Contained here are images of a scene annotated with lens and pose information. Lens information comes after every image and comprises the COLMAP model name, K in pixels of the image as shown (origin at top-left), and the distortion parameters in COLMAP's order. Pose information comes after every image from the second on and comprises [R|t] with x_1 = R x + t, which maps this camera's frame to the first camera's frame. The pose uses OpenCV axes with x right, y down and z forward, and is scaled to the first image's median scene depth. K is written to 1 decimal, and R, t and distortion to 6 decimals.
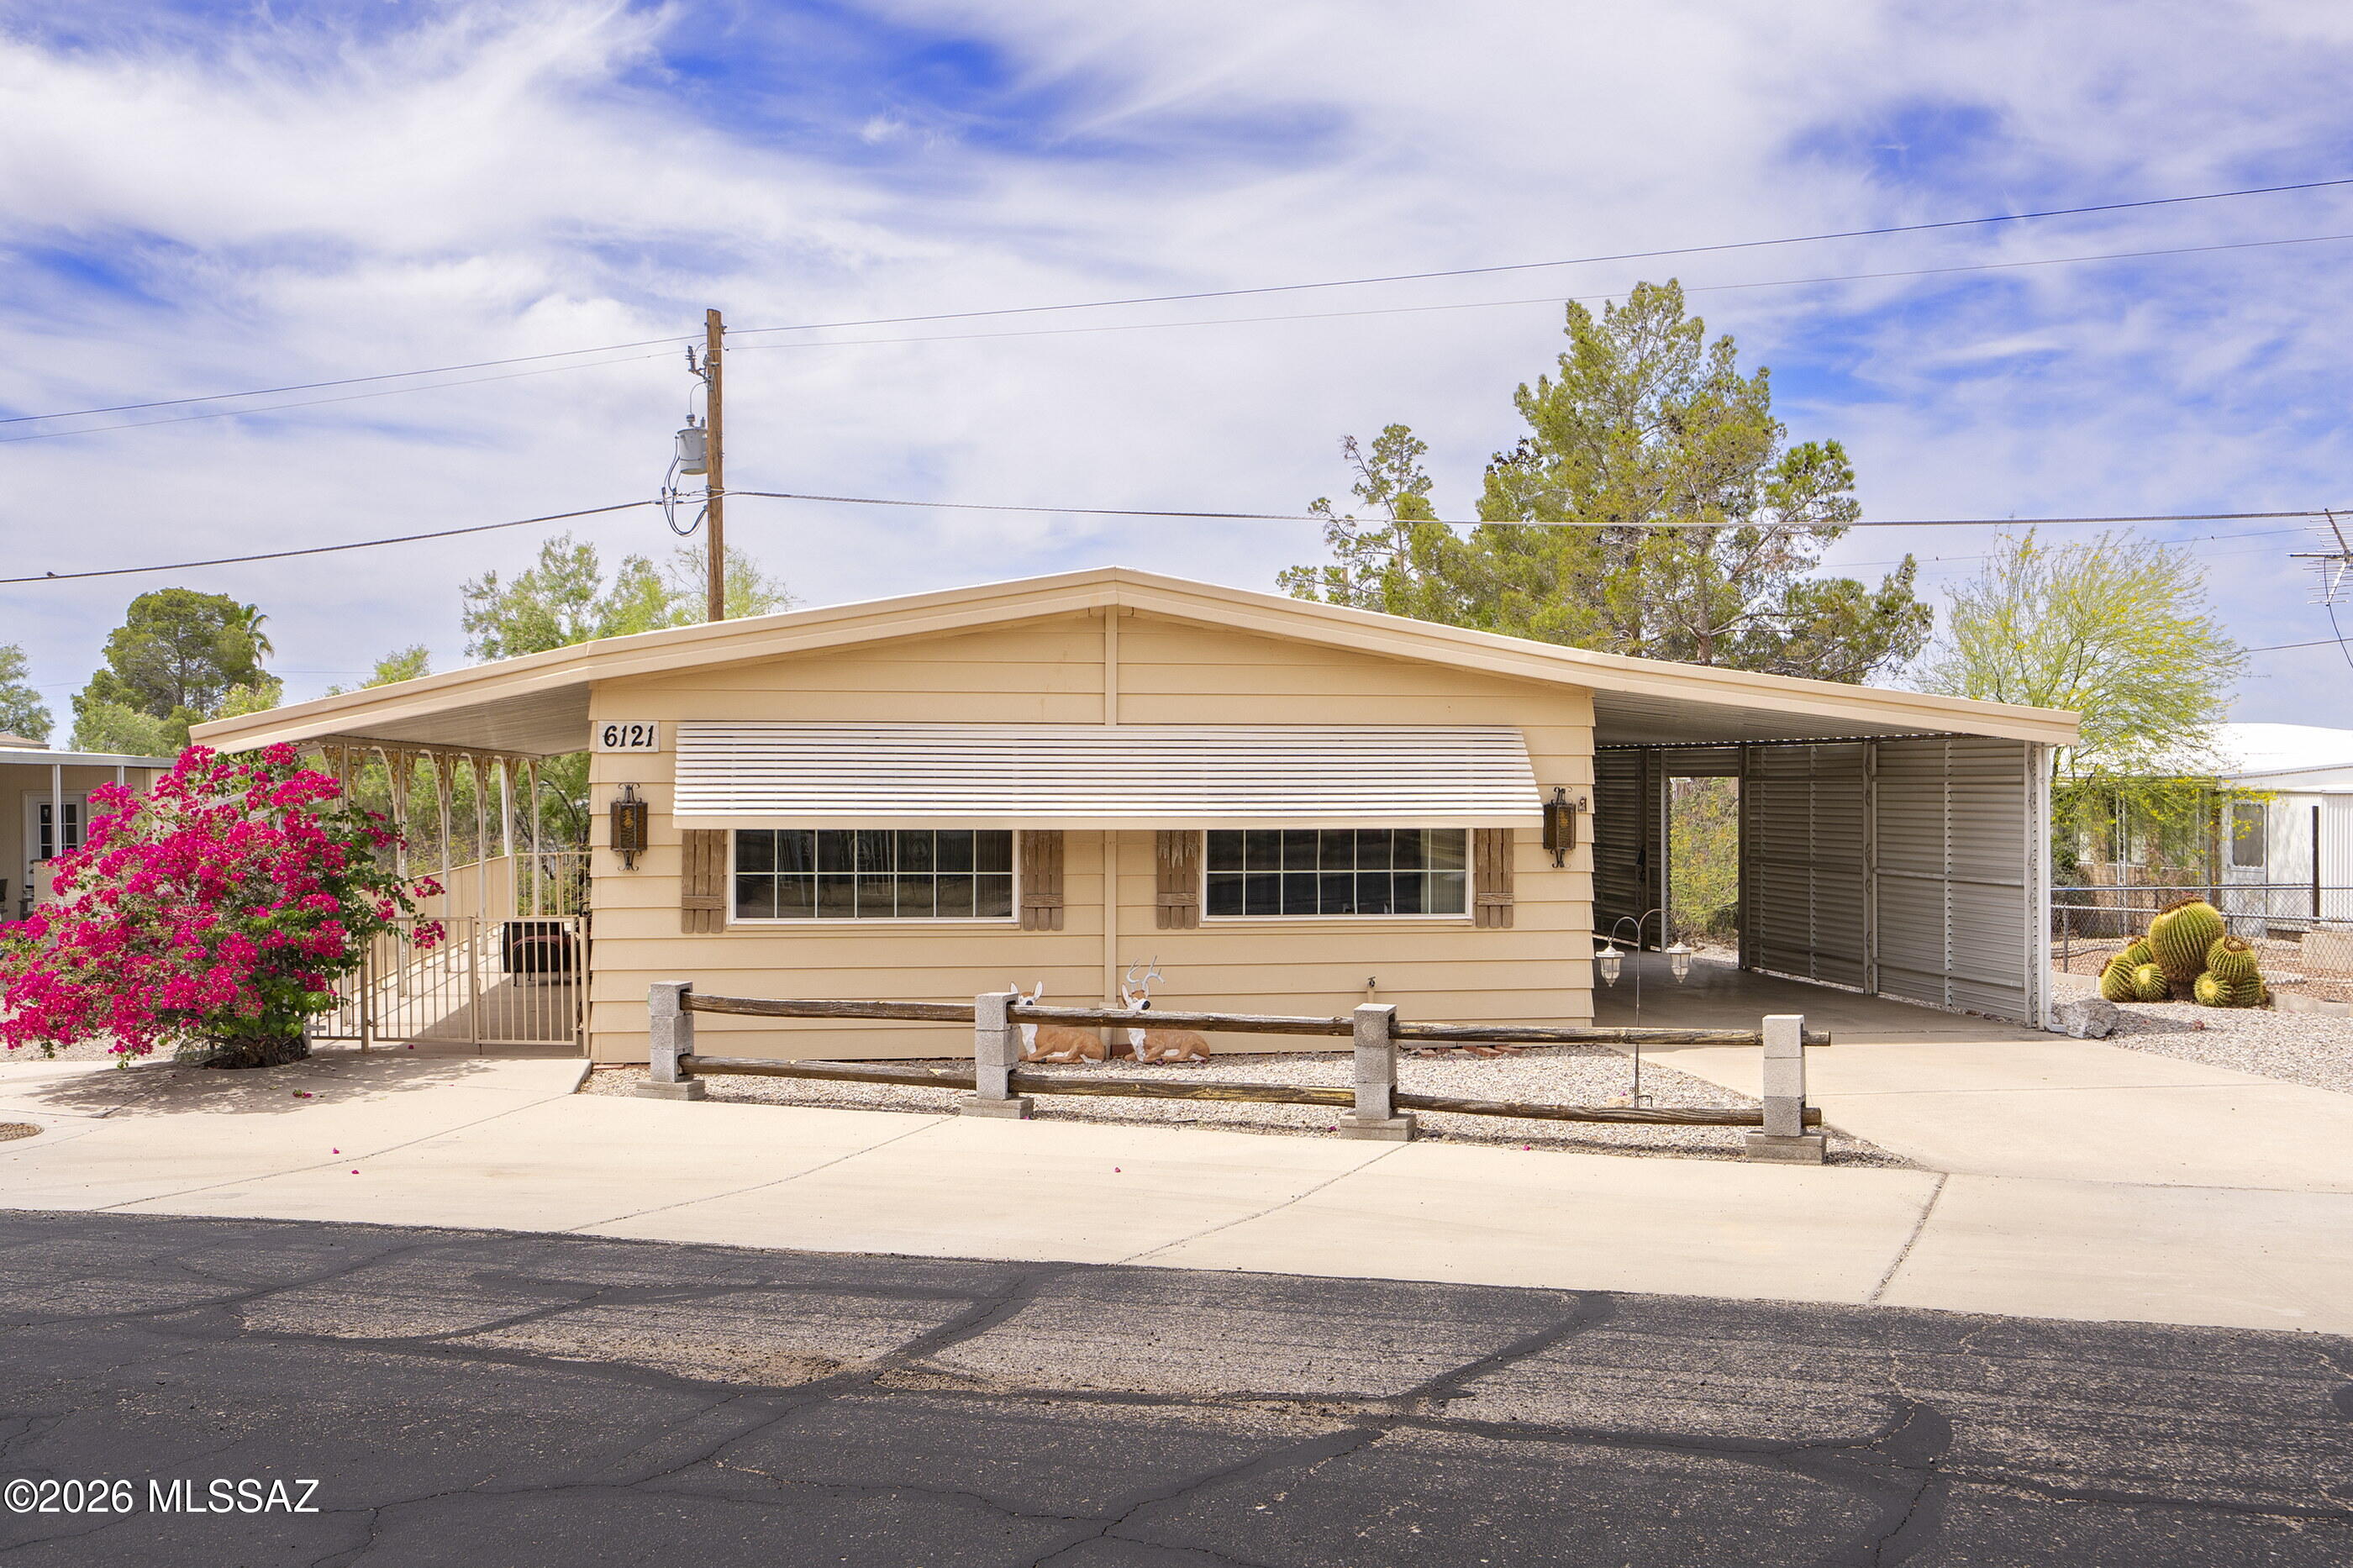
lens RADIAL K [[2462.8, 0, 1176.5], [0, 2462.8, 784.0], [0, 0, 1]] dist [-0.050469, 0.007973]
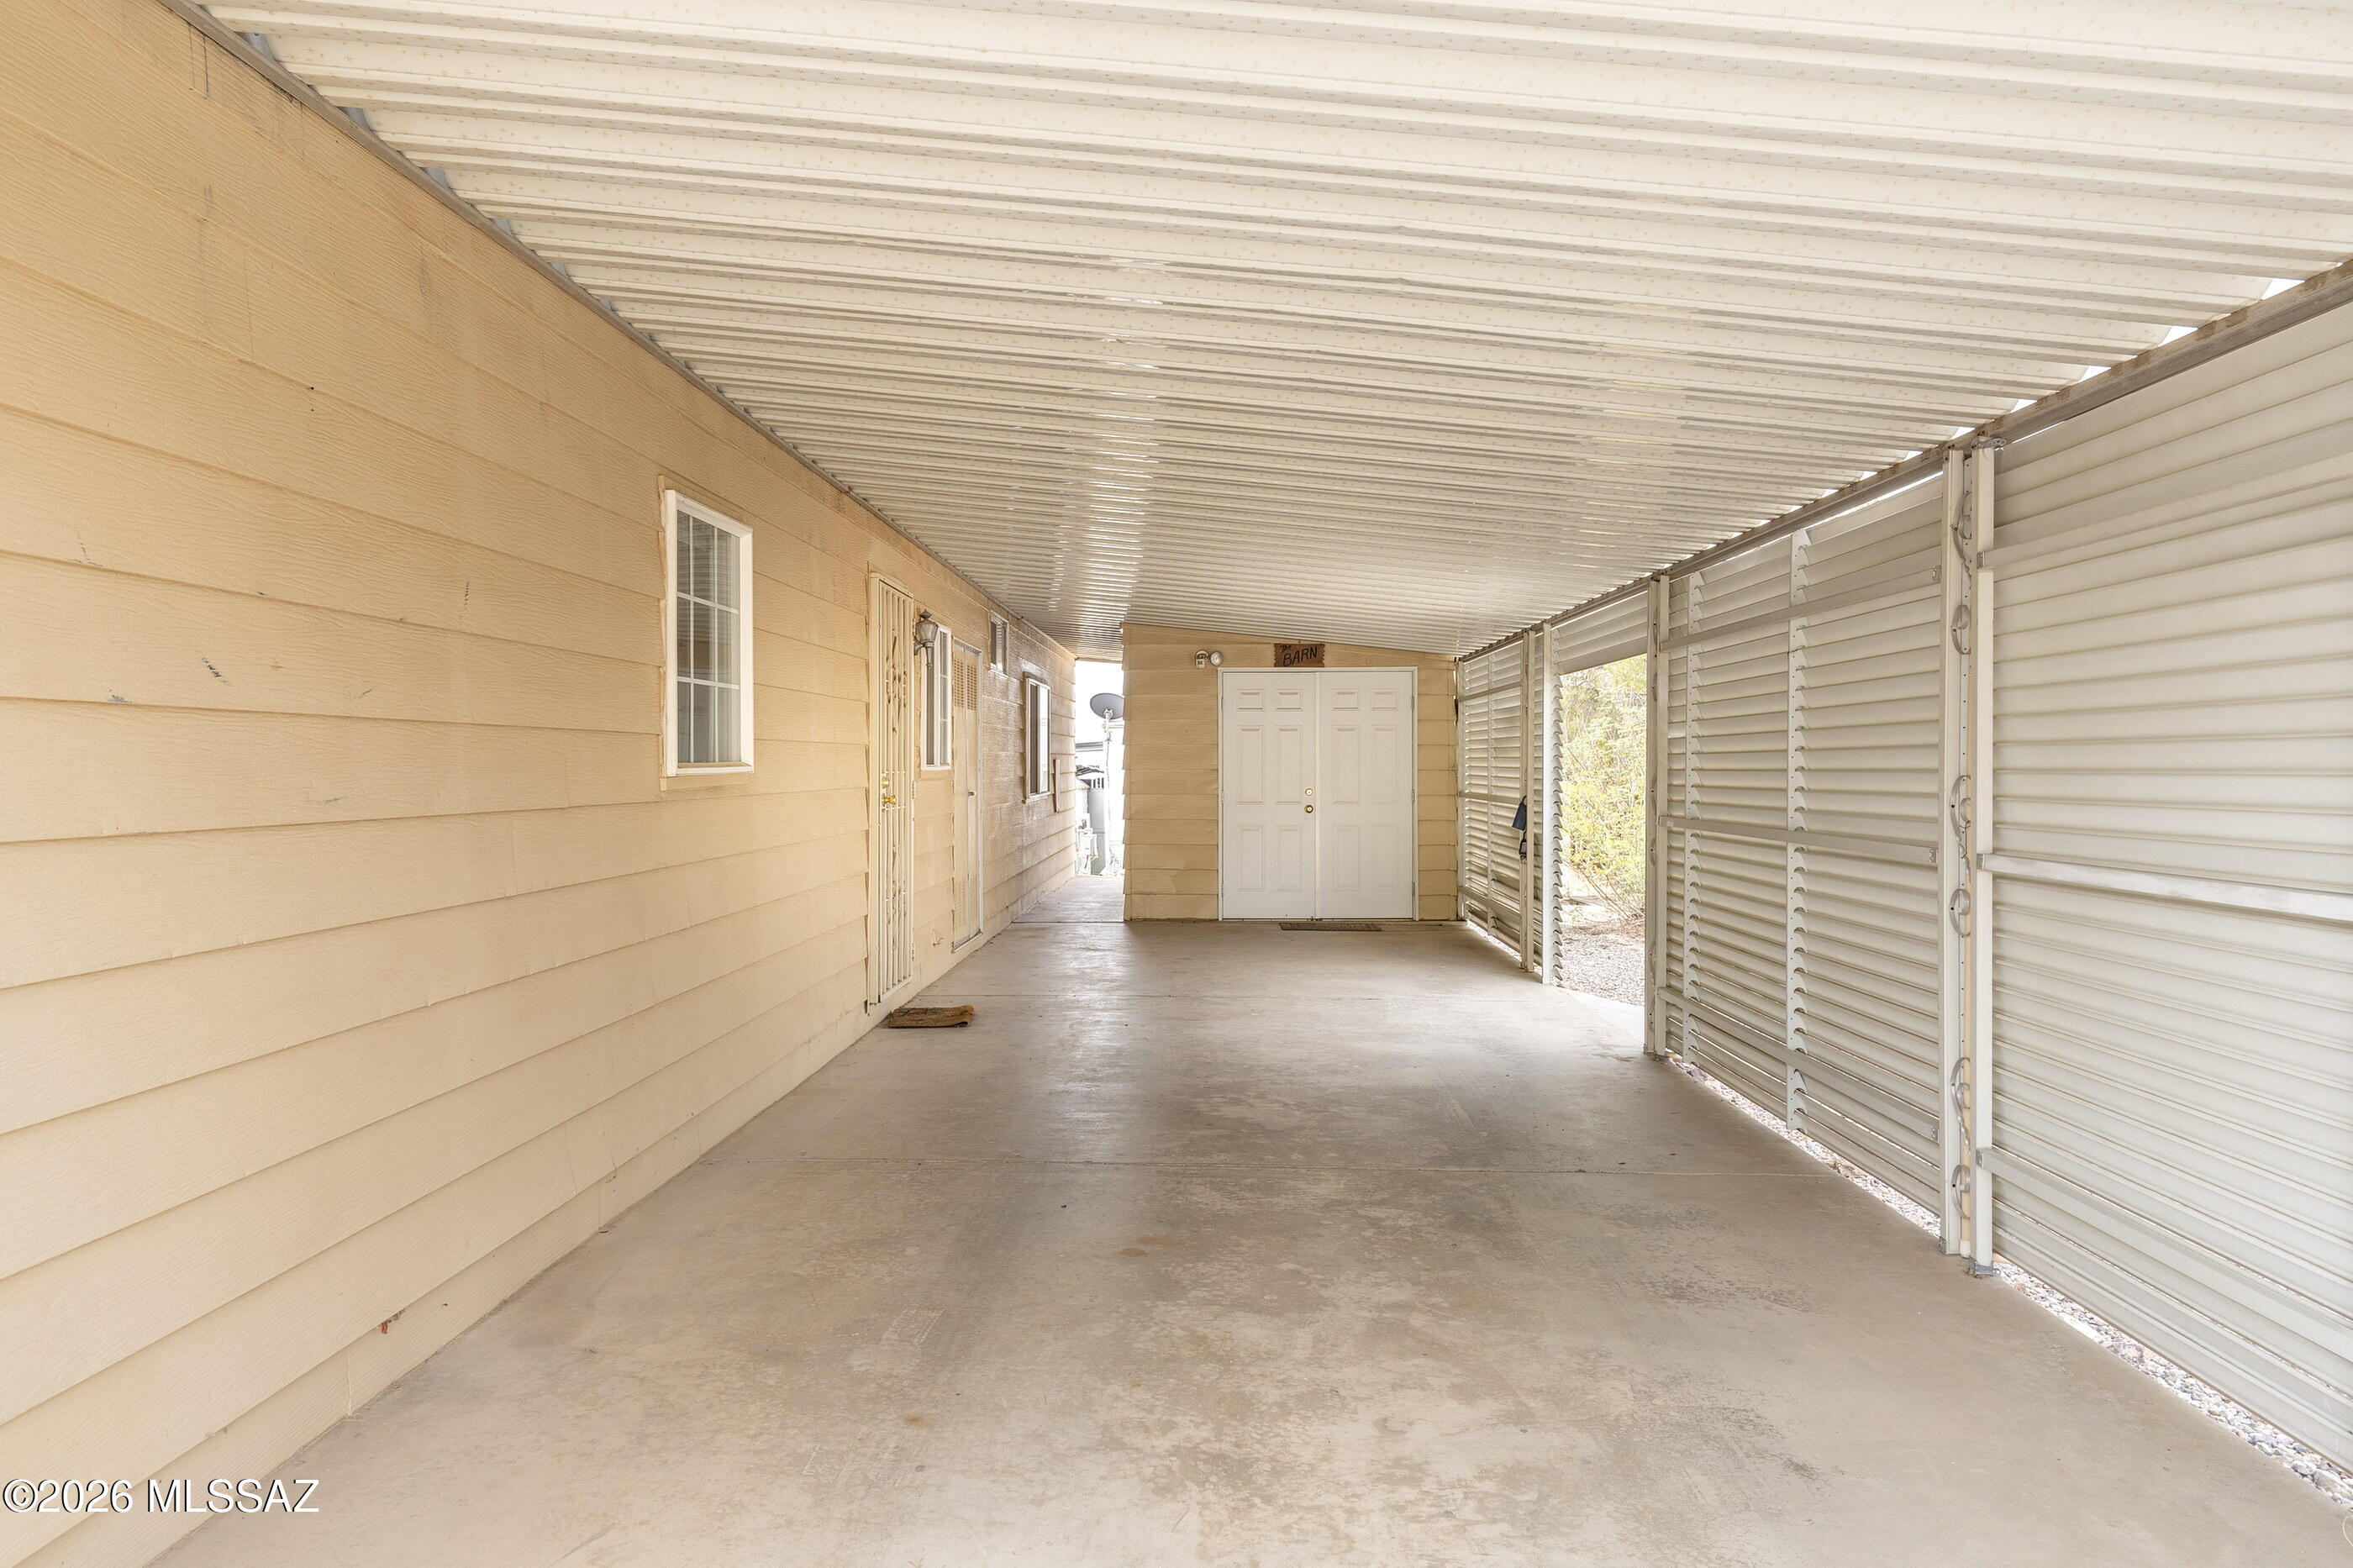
lens RADIAL K [[1630.1, 0, 1176.5], [0, 1630.1, 784.0], [0, 0, 1]] dist [0.001726, 0.000338]
pose [[0.989305, 0.006051, -0.145733, 0.213227], [-0.004483, 0.999929, 0.011082, 0.023549], [0.145790, -0.010310, 0.989262, 0.779162]]
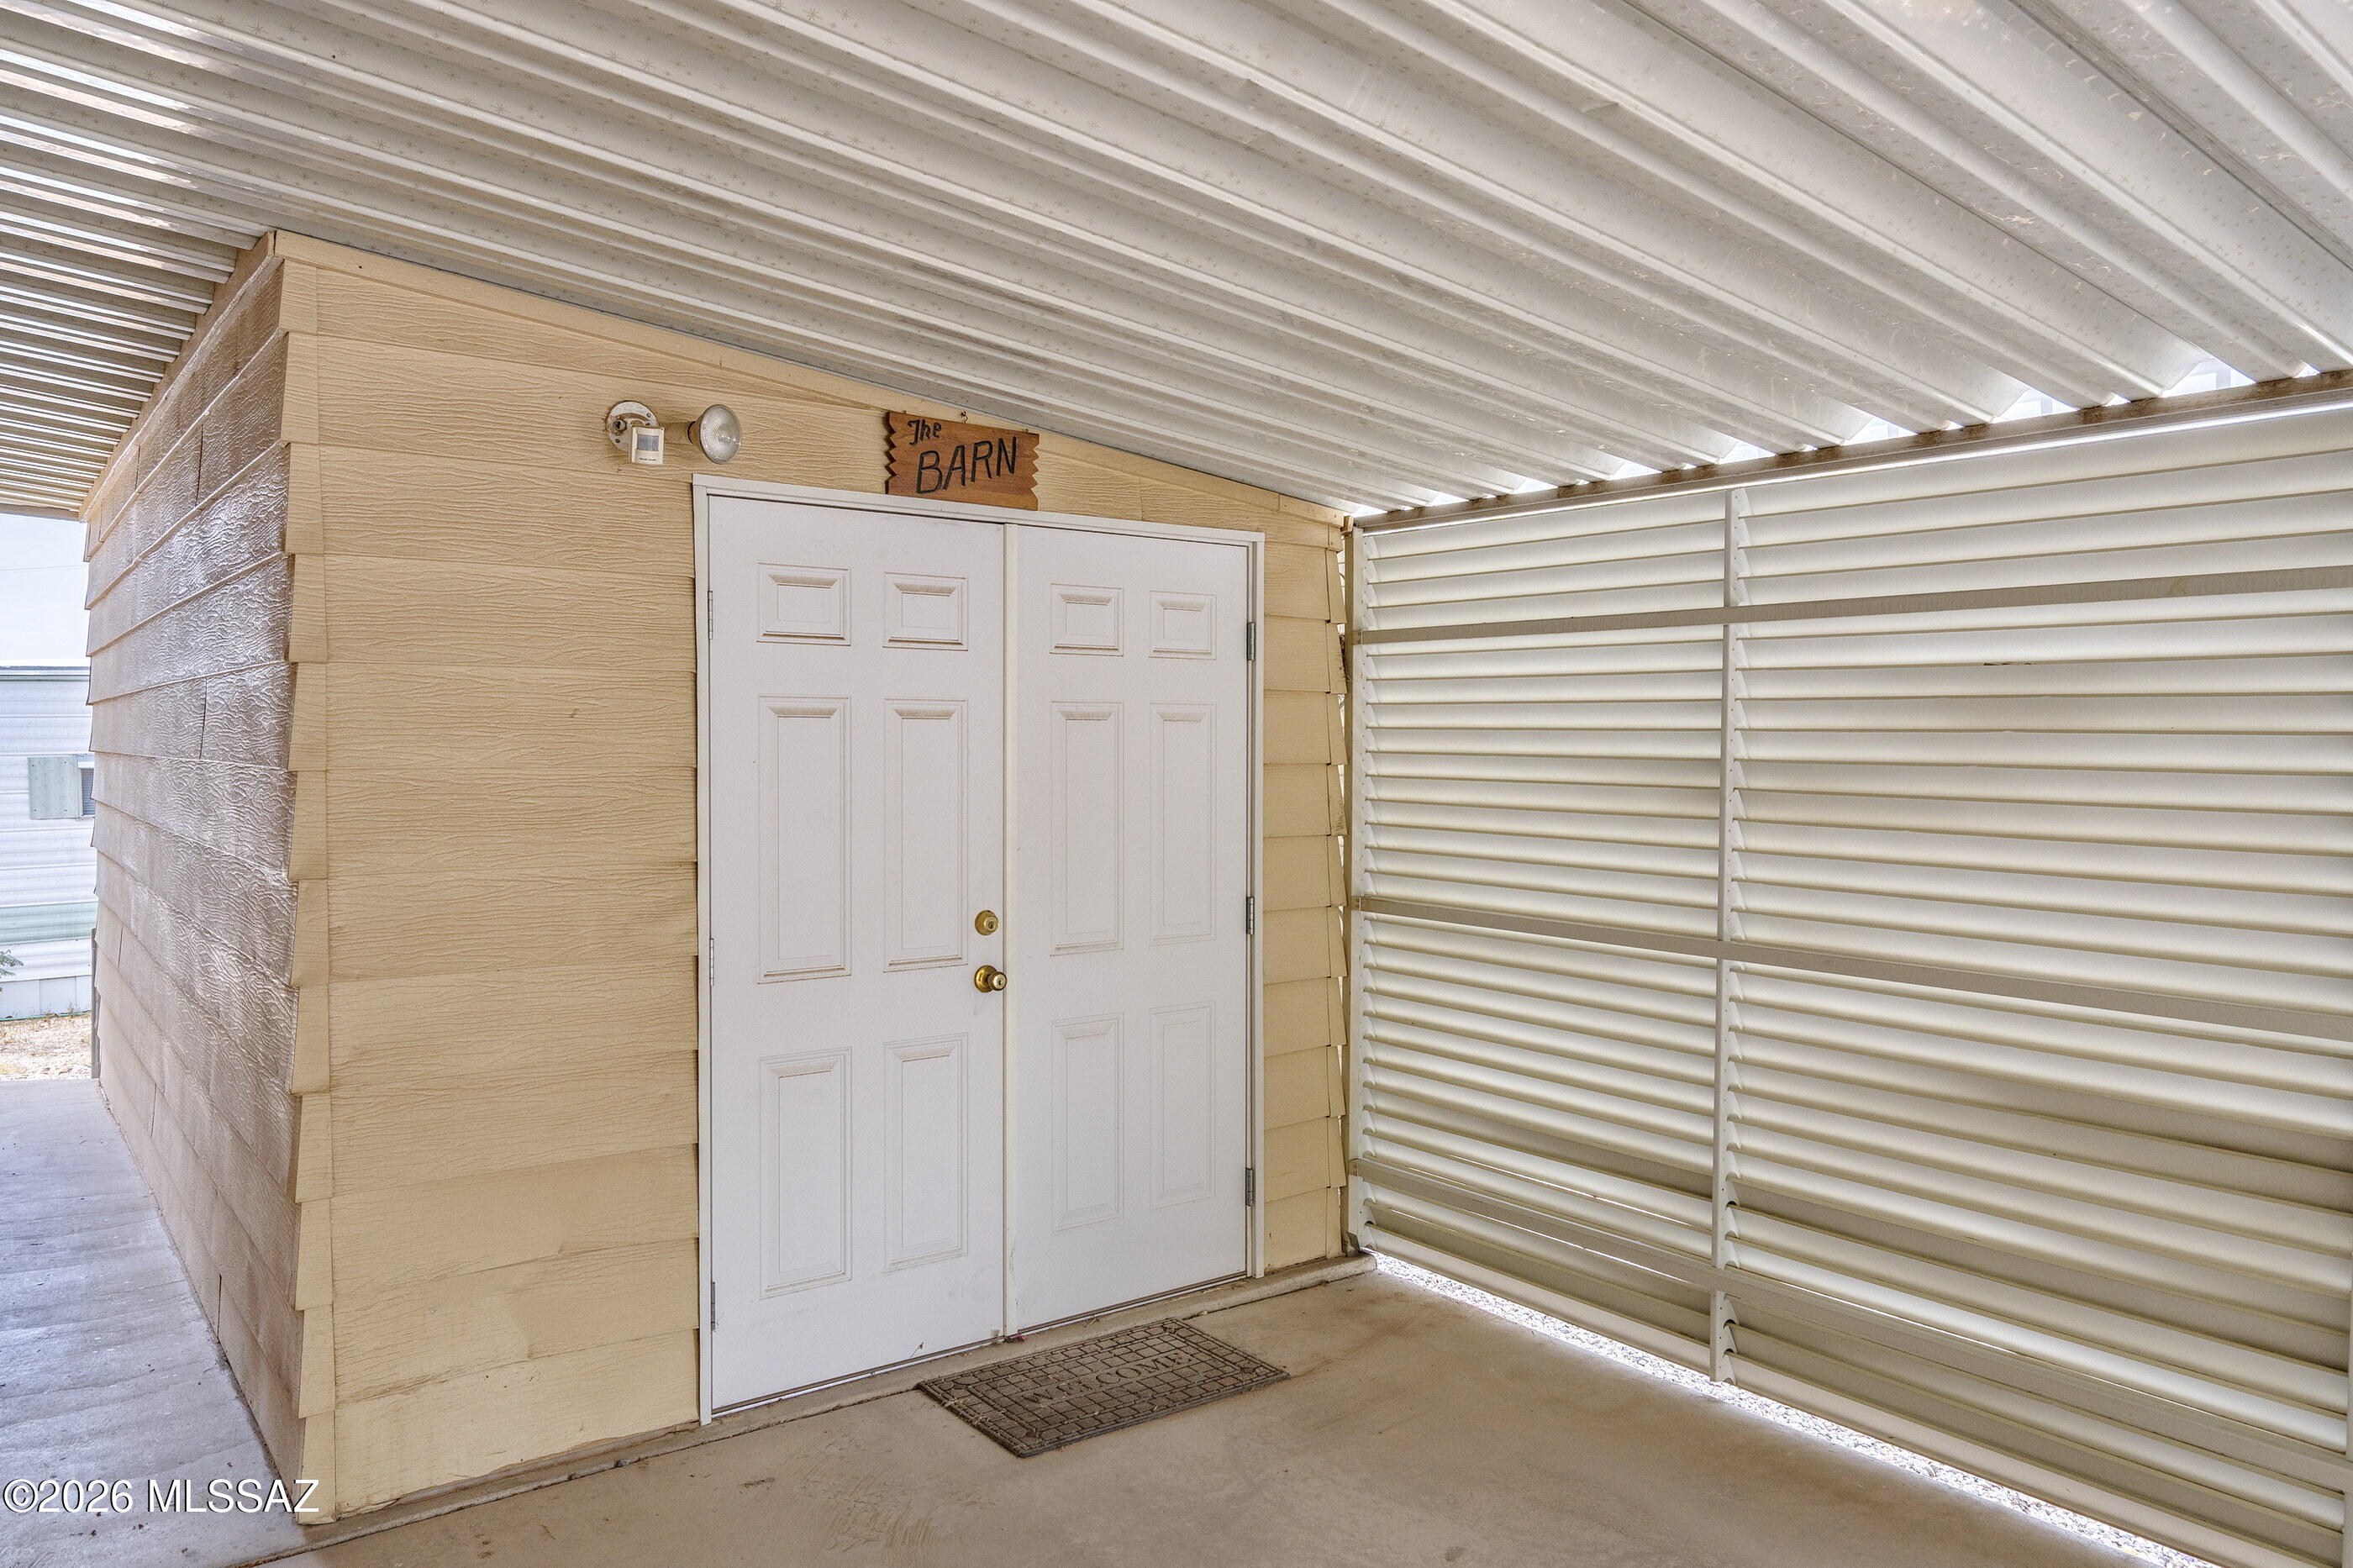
lens RADIAL K [[1630.1, 0, 1176.5], [0, 1630.1, 784.0], [0, 0, 1]] dist [0.001726, 0.000338]
pose [[0.866996, -0.006705, 0.498271, 0.111534], [-0.009113, 0.999529, 0.029306, 0.013052], [-0.498233, -0.029949, 0.866526, 1.179336]]
